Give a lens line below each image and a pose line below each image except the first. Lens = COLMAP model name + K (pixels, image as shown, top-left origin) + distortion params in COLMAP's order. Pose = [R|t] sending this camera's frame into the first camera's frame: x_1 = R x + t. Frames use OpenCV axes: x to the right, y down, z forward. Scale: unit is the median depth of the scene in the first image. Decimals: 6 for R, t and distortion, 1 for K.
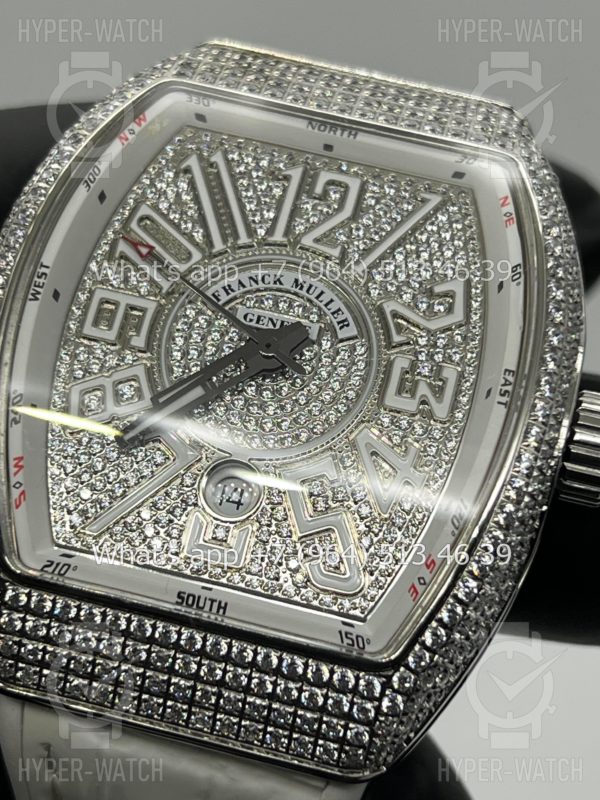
lens RADIAL K [[1856.3, 0, 290.8], [0, 1856.3, 415.7], [0, 0, 1]] dist [0.241854, 0.000000]
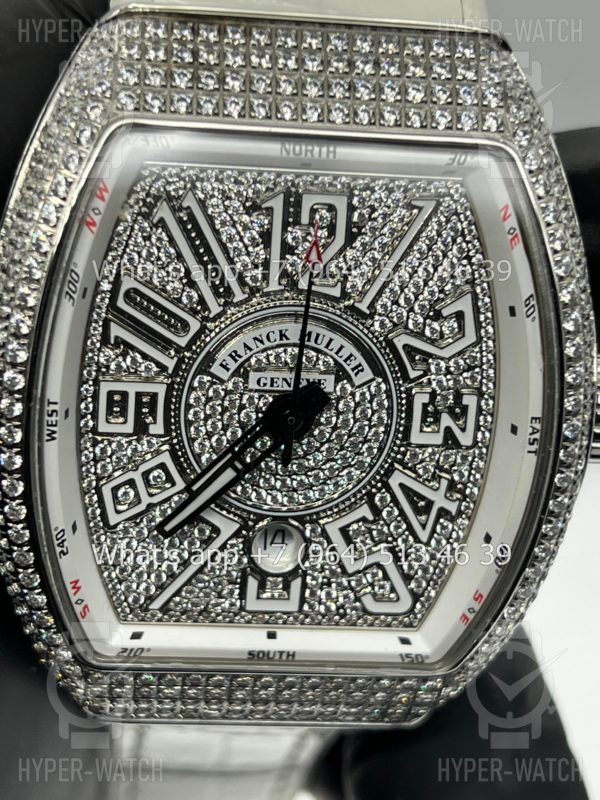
lens RADIAL K [[1856.3, 0, 285.0], [0, 1856.3, 395.2], [0, 0, 1]] dist [0.241854, 0.000000]
pose [[0.976684, -0.204753, 0.064537, -0.075366], [0.120358, 0.771159, 0.625162, -0.658044], [-0.177772, -0.602818, 0.777822, 0.235794]]
